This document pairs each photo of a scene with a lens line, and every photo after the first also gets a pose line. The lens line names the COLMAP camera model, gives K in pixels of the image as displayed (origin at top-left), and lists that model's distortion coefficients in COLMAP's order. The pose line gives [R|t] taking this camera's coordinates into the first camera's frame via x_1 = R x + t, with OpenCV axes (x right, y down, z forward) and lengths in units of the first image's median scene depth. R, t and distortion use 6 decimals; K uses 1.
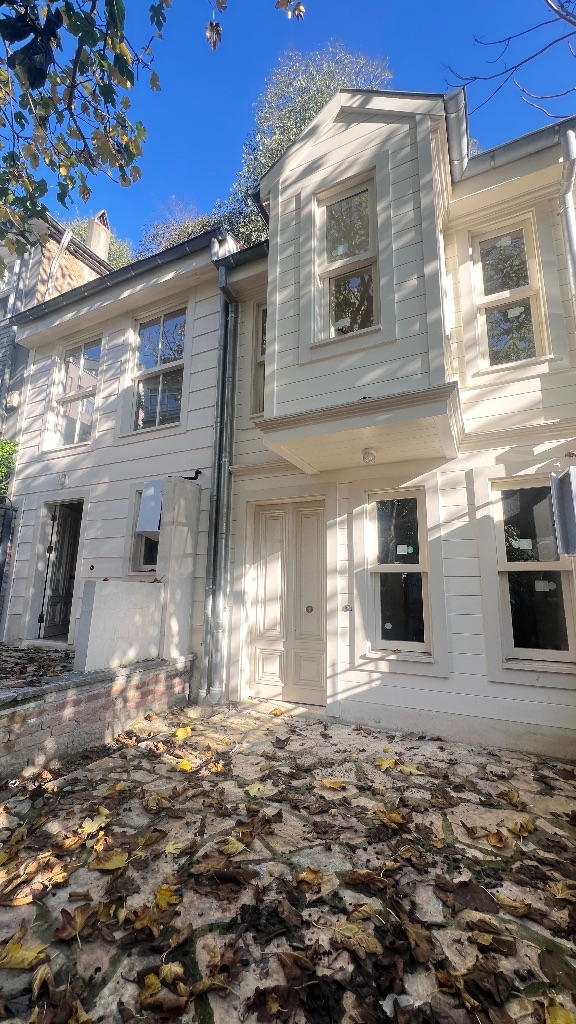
lens RADIAL K [[409.0, 0, 294.0], [0, 409.0, 510.6], [0, 0, 1]] dist [-0.003785, 0.000573]
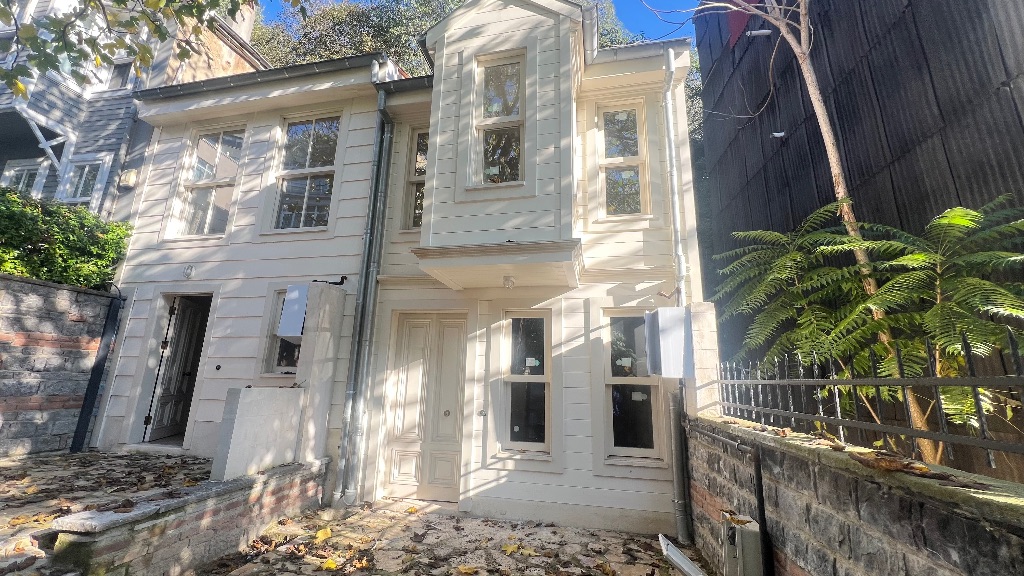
lens RADIAL K [[409.0, 0, 509.4], [0, 409.0, 283.5], [0, 0, 1]] dist [-0.003785, 0.000573]
pose [[0.974879, 0.063775, 0.213410, -0.058753], [-0.055145, 0.997411, -0.046159, -0.073000], [-0.215801, 0.033231, 0.975872, -0.137927]]
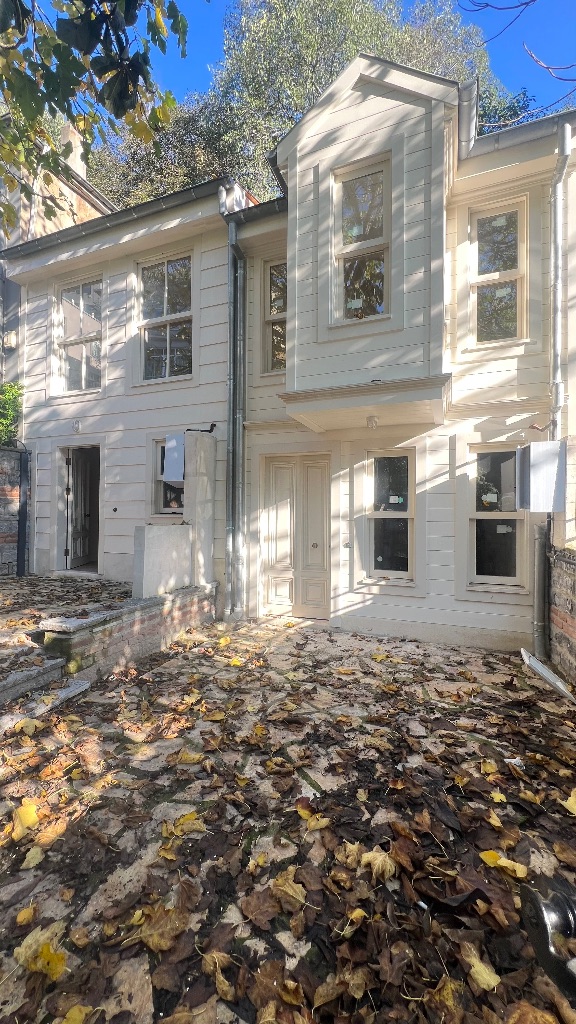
lens RADIAL K [[409.0, 0, 294.0], [0, 409.0, 510.6], [0, 0, 1]] dist [-0.003785, 0.000573]
pose [[0.997548, -0.002124, 0.069950, -0.119984], [-0.010536, 0.983590, 0.180111, -0.088088], [-0.069185, -0.180406, 0.981156, -0.187710]]
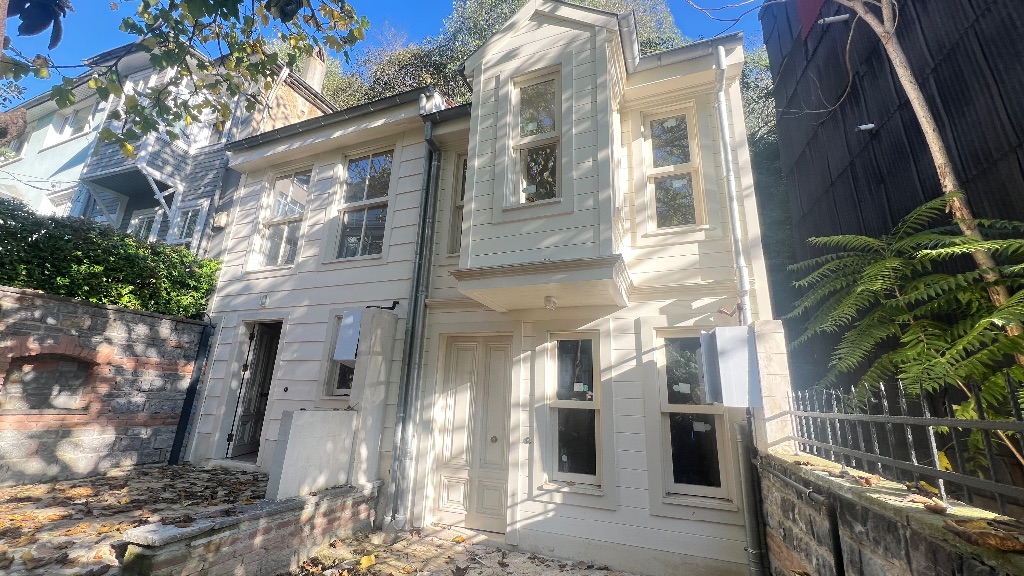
lens RADIAL K [[409.0, 0, 509.4], [0, 409.0, 283.5], [0, 0, 1]] dist [-0.003785, 0.000573]
pose [[0.998155, 0.040133, 0.045557, 0.016648], [-0.036005, 0.995464, -0.088061, -0.080074], [-0.048885, 0.086258, 0.995073, -0.114753]]
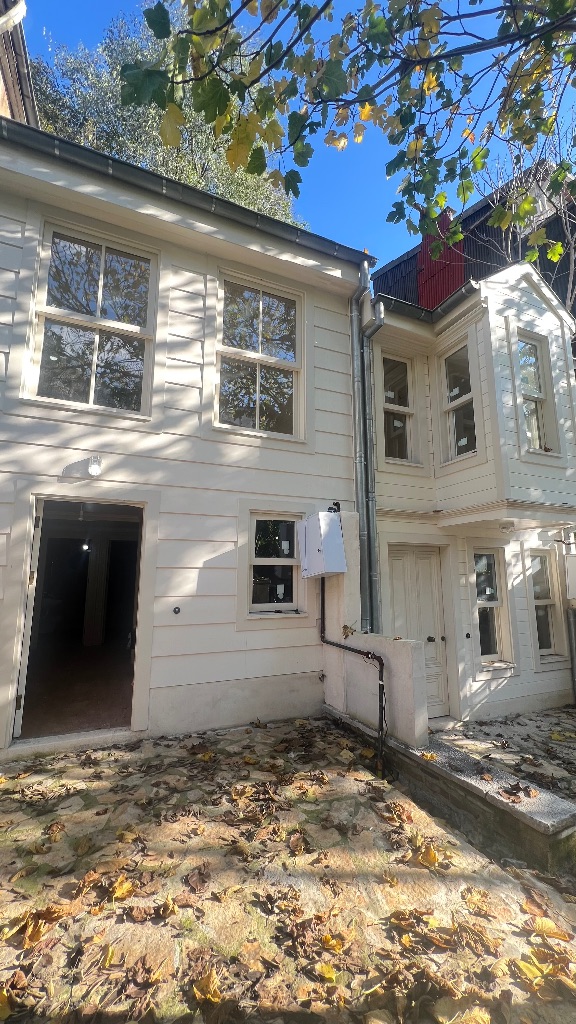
lens RADIAL K [[409.0, 0, 294.0], [0, 409.0, 510.6], [0, 0, 1]] dist [-0.003785, 0.000573]
pose [[0.658292, 0.106523, 0.745187, -1.294583], [-0.137949, 0.990244, -0.019691, -0.062567], [-0.740014, -0.089835, 0.666565, 0.580404]]
